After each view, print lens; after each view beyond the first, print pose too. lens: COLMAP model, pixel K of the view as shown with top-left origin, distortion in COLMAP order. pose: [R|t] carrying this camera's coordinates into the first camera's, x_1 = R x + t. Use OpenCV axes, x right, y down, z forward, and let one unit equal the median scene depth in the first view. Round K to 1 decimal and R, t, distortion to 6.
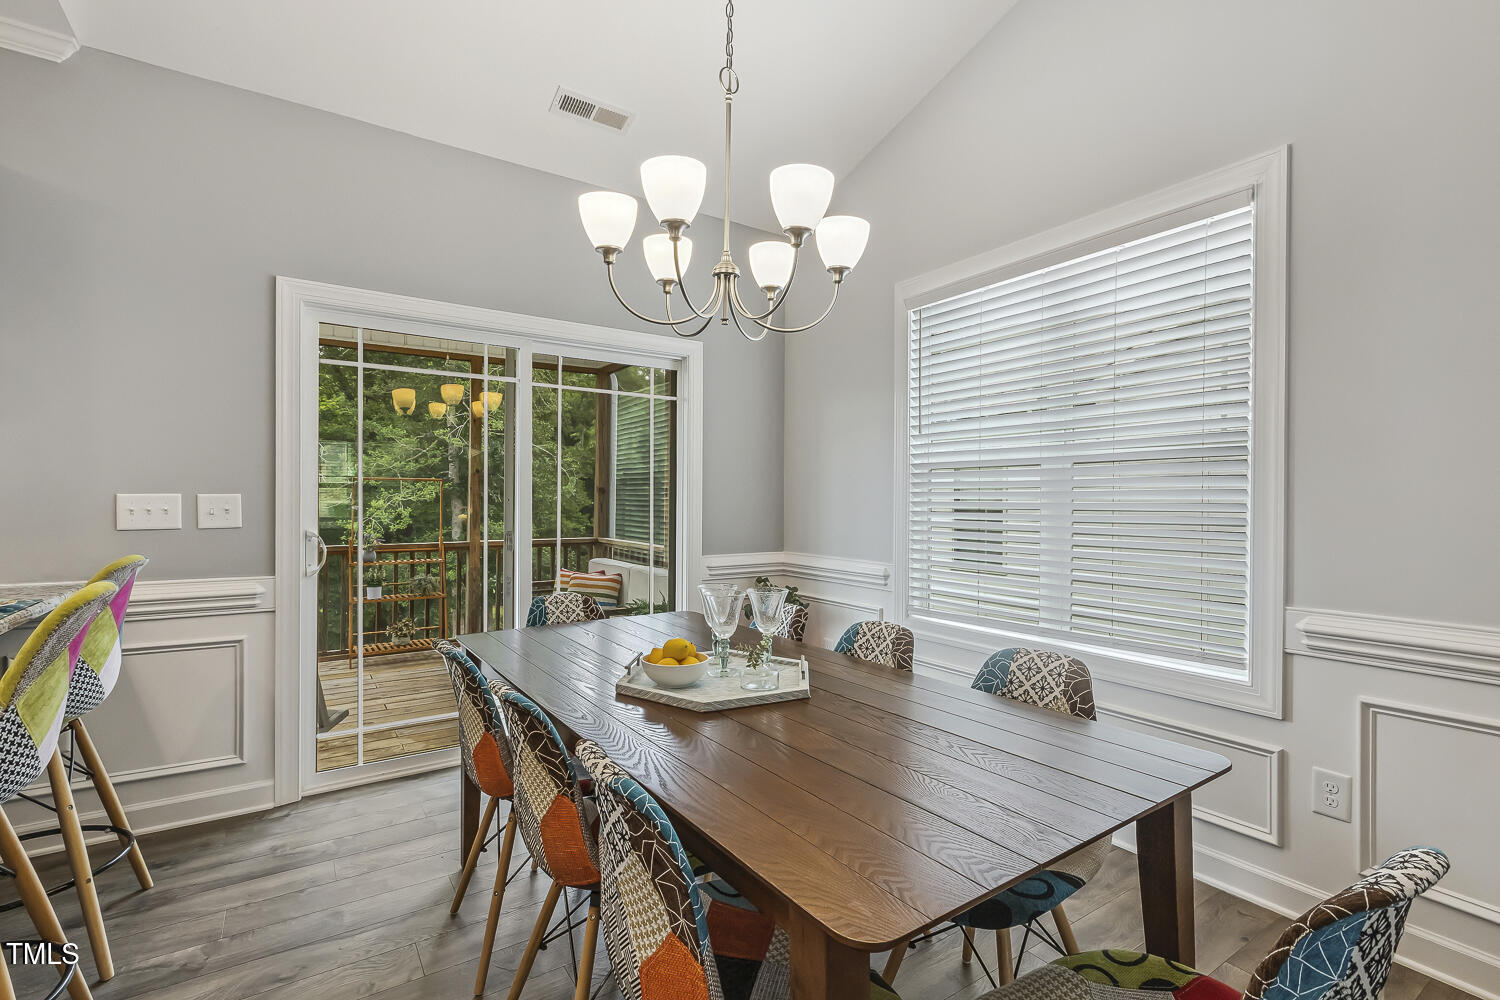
lens RADIAL K [[690.0, 0, 750.9], [0, 690.0, 507.7], [0, 0, 1]] dist [0.000697, 0.000051]
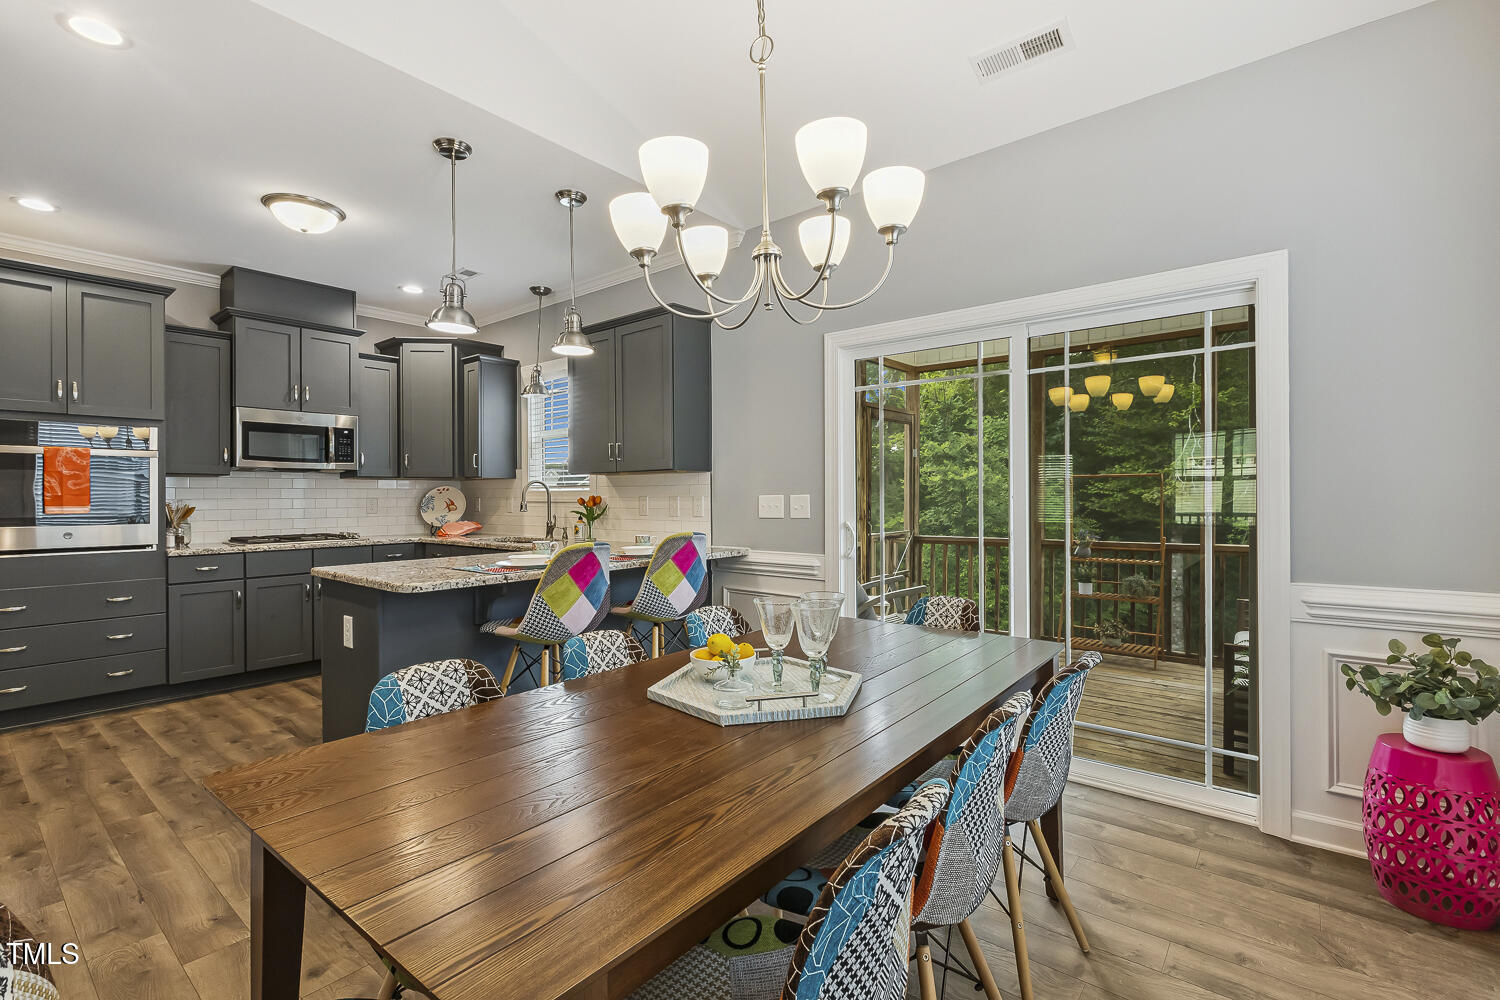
lens RADIAL K [[673.5, 0, 730.8], [0, 673.5, 494.2], [0, 0, 1]] dist [-0.000338, -0.000014]
pose [[0.260997, -0.011637, -0.965269, 0.544141], [-0.001383, 0.999922, -0.012428, -0.003701], [0.965339, 0.004579, 0.260961, 0.475751]]
